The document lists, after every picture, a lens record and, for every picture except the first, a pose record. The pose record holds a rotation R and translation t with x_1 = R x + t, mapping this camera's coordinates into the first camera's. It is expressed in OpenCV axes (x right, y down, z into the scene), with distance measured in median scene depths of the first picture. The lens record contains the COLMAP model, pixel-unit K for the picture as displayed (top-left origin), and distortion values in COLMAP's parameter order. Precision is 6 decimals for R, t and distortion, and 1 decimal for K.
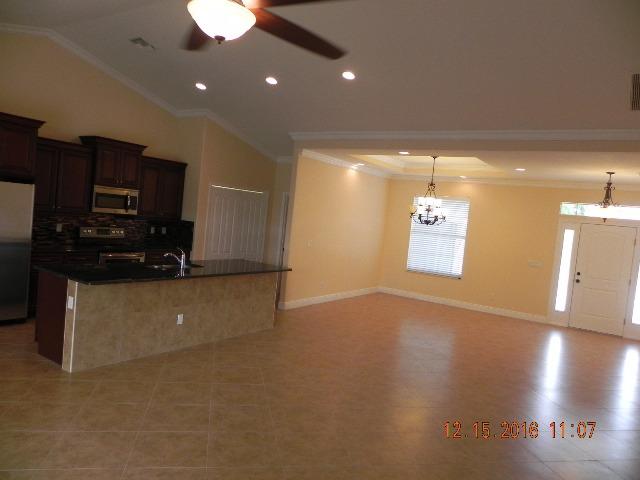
lens RADIAL K [[472.5, 0, 322.4], [0, 472.5, 240.8], [0, 0, 1]] dist [-0.024066, 0.014637]
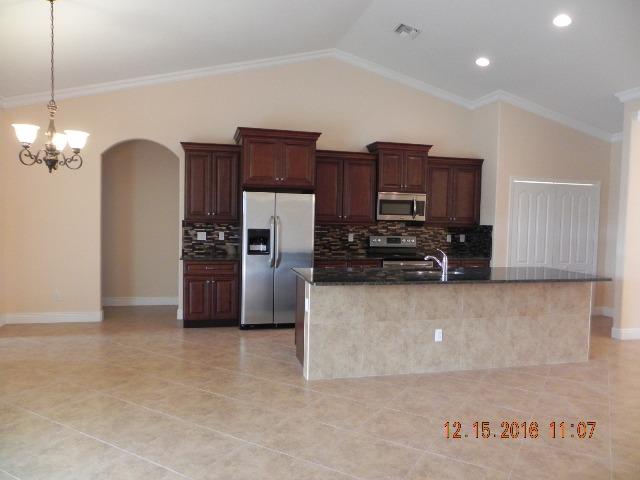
lens RADIAL K [[472.5, 0, 324.1], [0, 472.5, 241.7], [0, 0, 1]] dist [-0.024066, 0.014637]
pose [[0.737501, -0.048891, -0.673574, 0.085278], [0.015488, 0.998338, -0.055506, 0.036304], [0.675169, 0.030503, 0.737033, 0.199619]]
